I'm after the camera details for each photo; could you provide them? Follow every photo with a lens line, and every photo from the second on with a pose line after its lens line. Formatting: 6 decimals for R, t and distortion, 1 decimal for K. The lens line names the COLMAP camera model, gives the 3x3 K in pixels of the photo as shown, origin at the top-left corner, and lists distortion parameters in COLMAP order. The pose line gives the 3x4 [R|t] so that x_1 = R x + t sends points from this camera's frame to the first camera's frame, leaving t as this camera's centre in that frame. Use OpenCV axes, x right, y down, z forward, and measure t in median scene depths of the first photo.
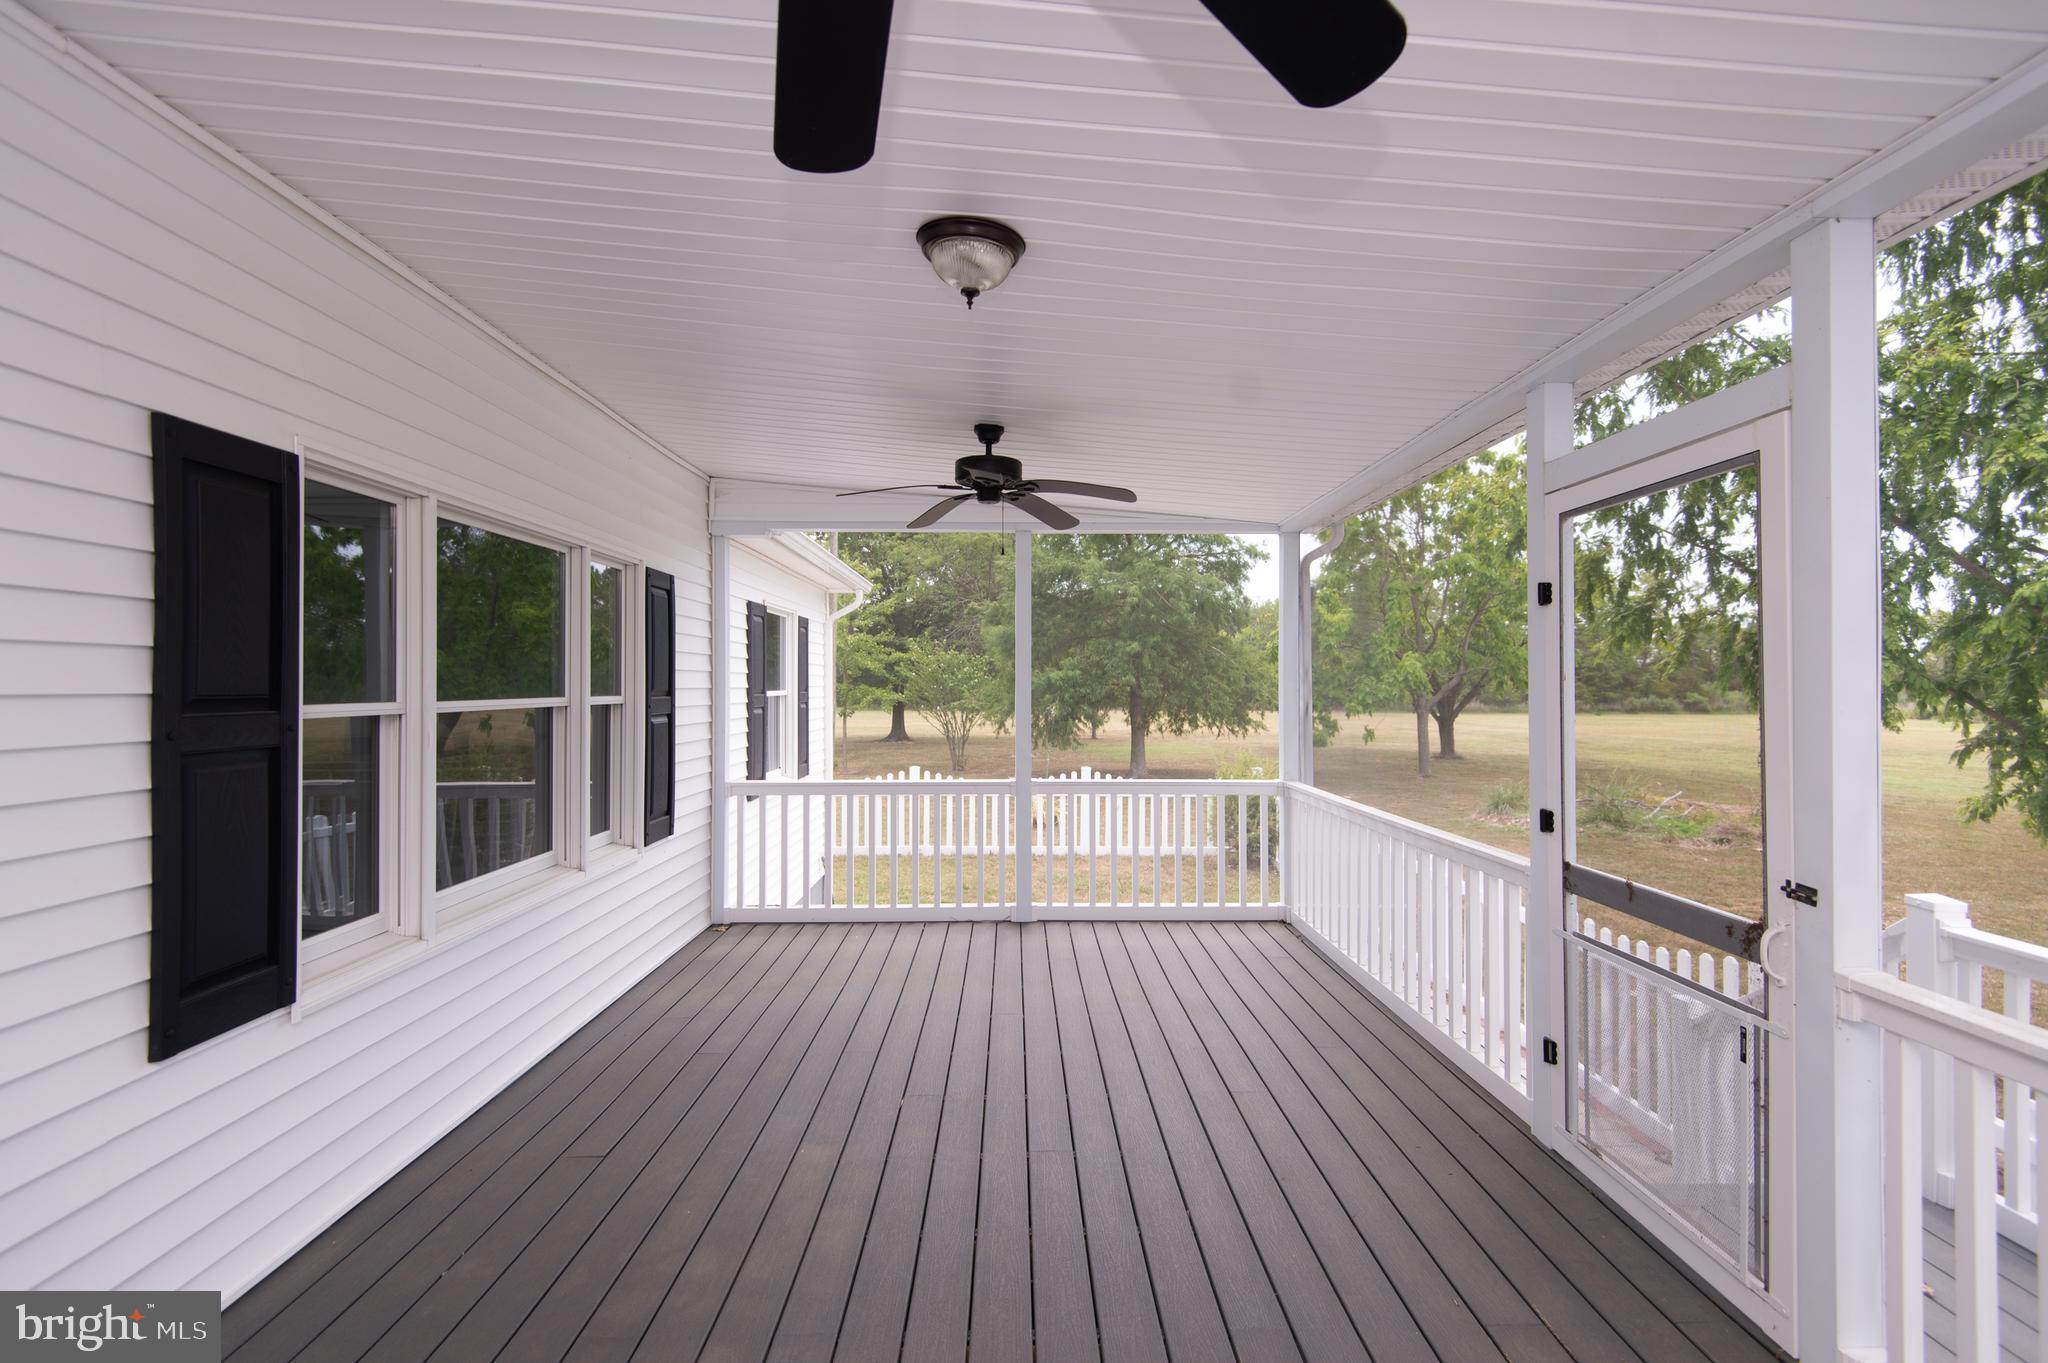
lens RADIAL K [[932.9, 0, 1030.0], [0, 932.9, 679.7], [0, 0, 1]] dist [0.070538, -0.028161]
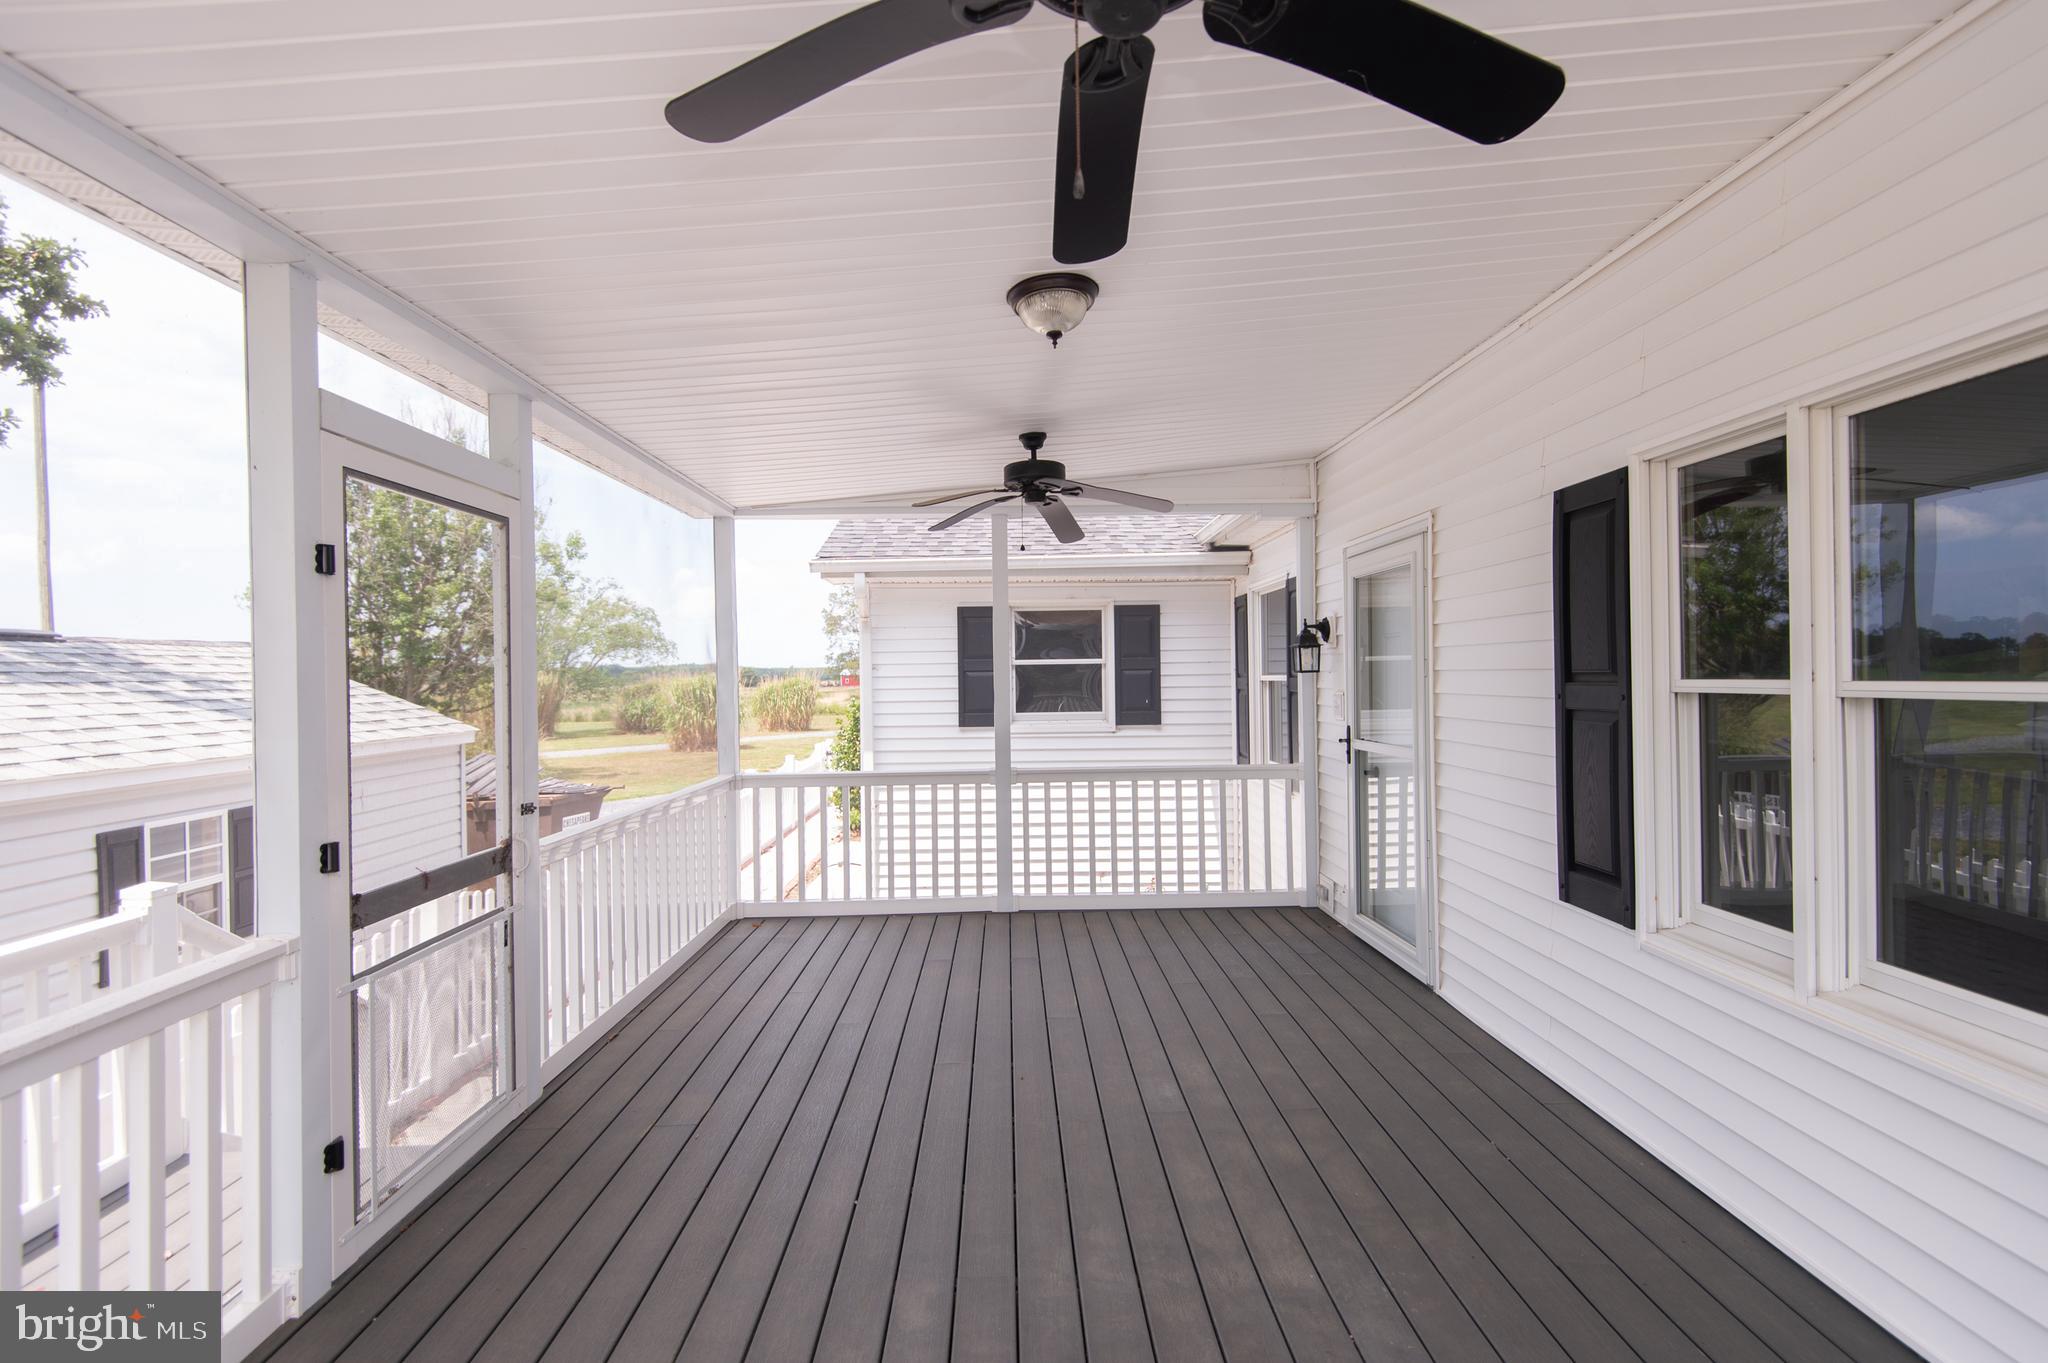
lens RADIAL K [[940.8, 0, 1032.8], [0, 940.8, 677.5], [0, 0, 1]] dist [0.047688, -0.029954]
pose [[-0.999848, 0.014618, -0.009458, -0.003727], [0.014625, 0.999893, -0.000651, 0.003002], [0.009448, -0.000789, -0.999955, 0.427053]]
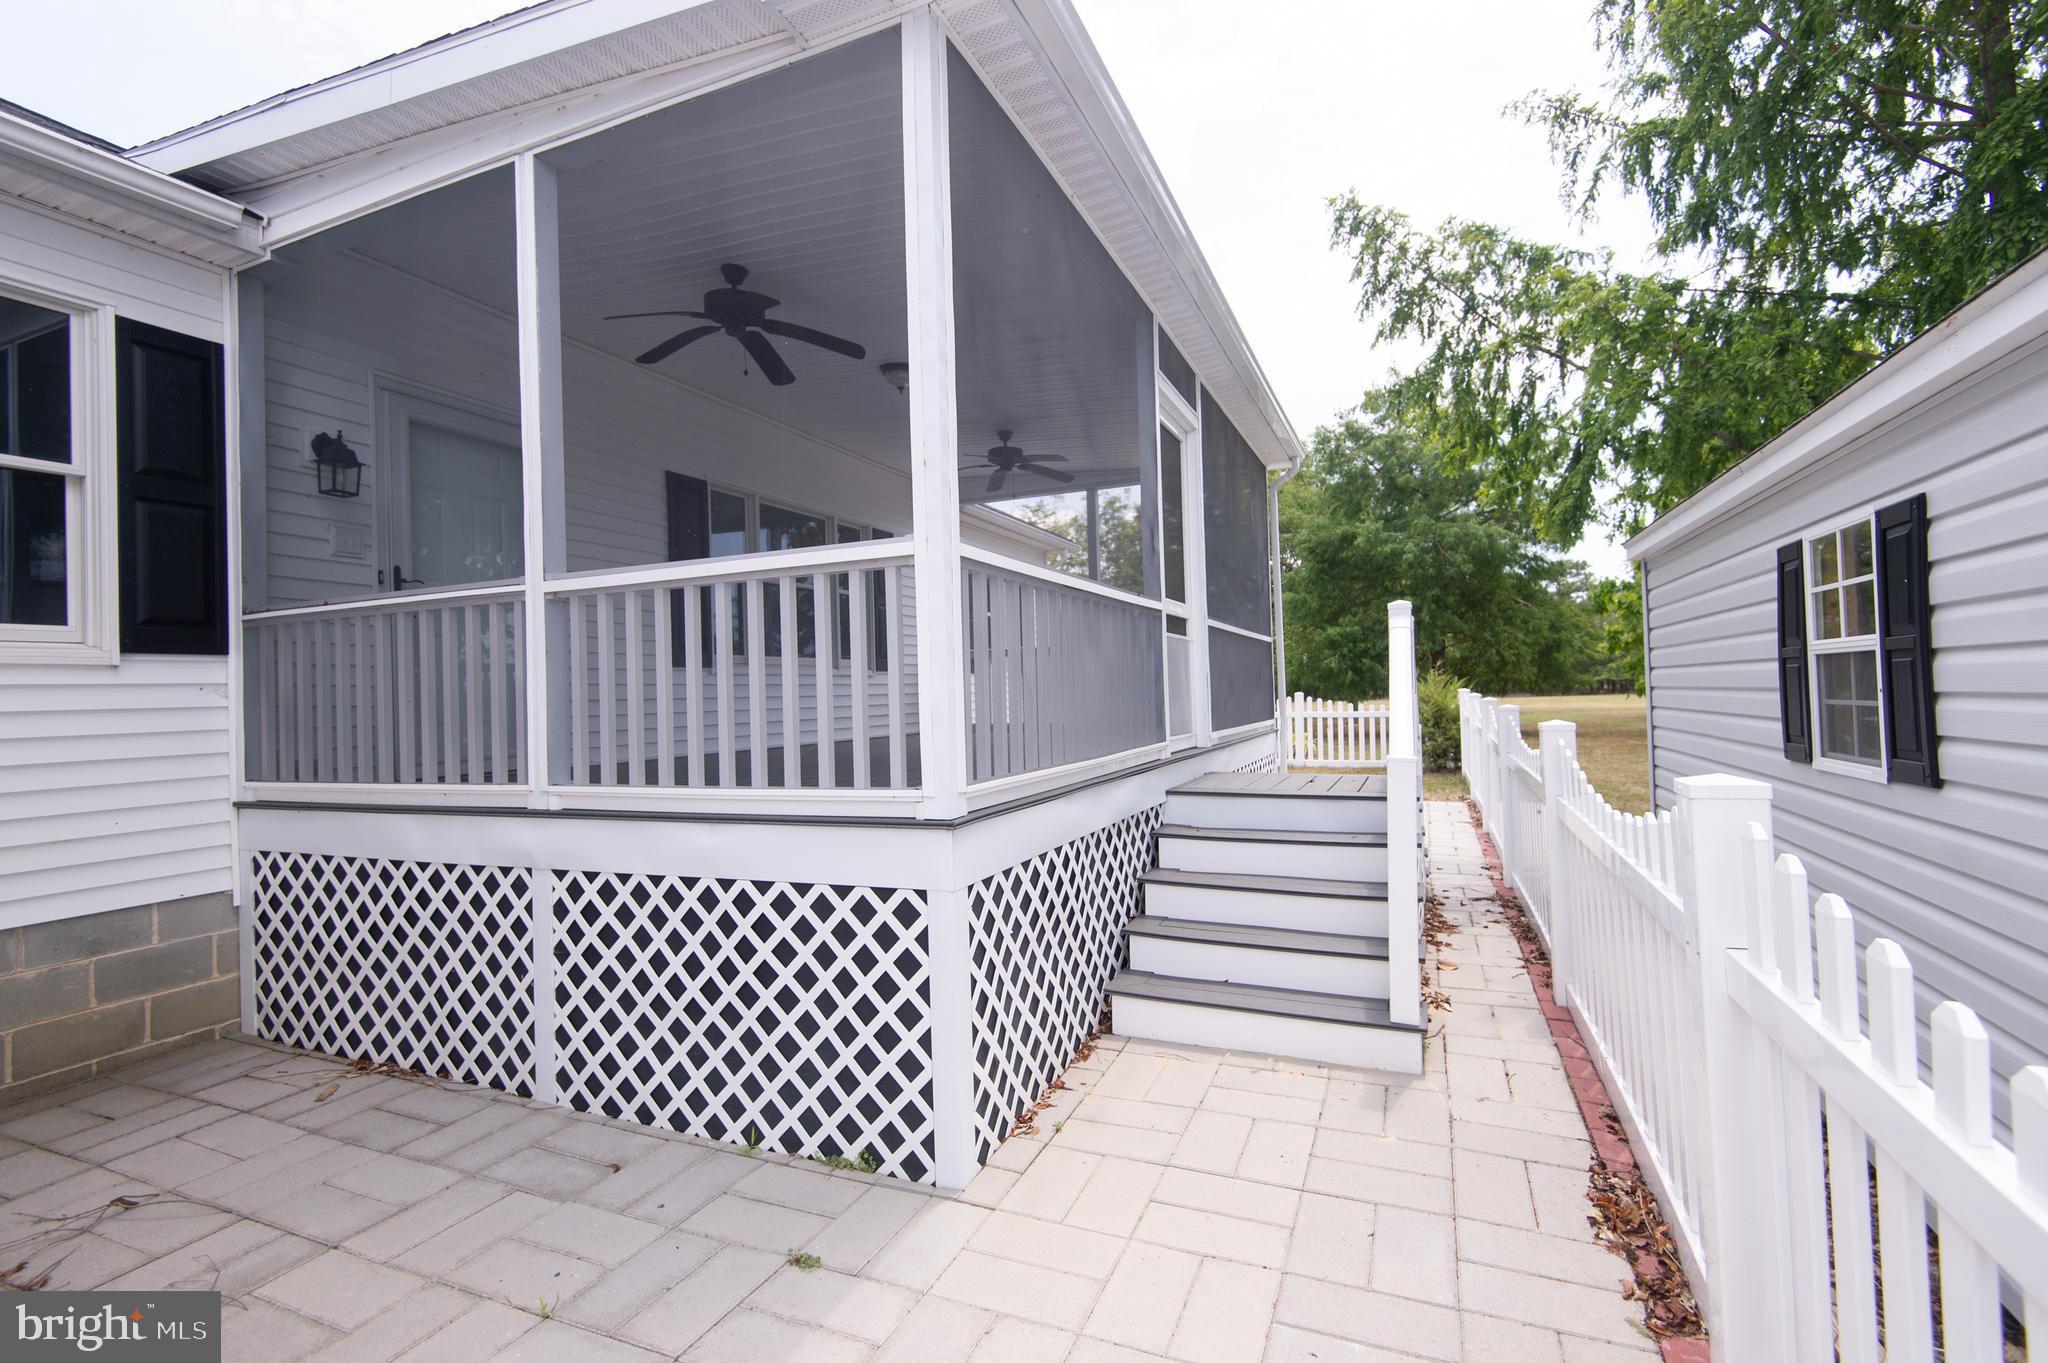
lens RADIAL K [[940.8, 0, 1032.8], [0, 940.8, 677.5], [0, 0, 1]] dist [0.047688, -0.029954]
pose [[0.912041, -0.033867, -0.408698, 0.257206], [0.031151, 0.999426, -0.013302, 0.084990], [0.408914, -0.000600, 0.912573, -0.242207]]
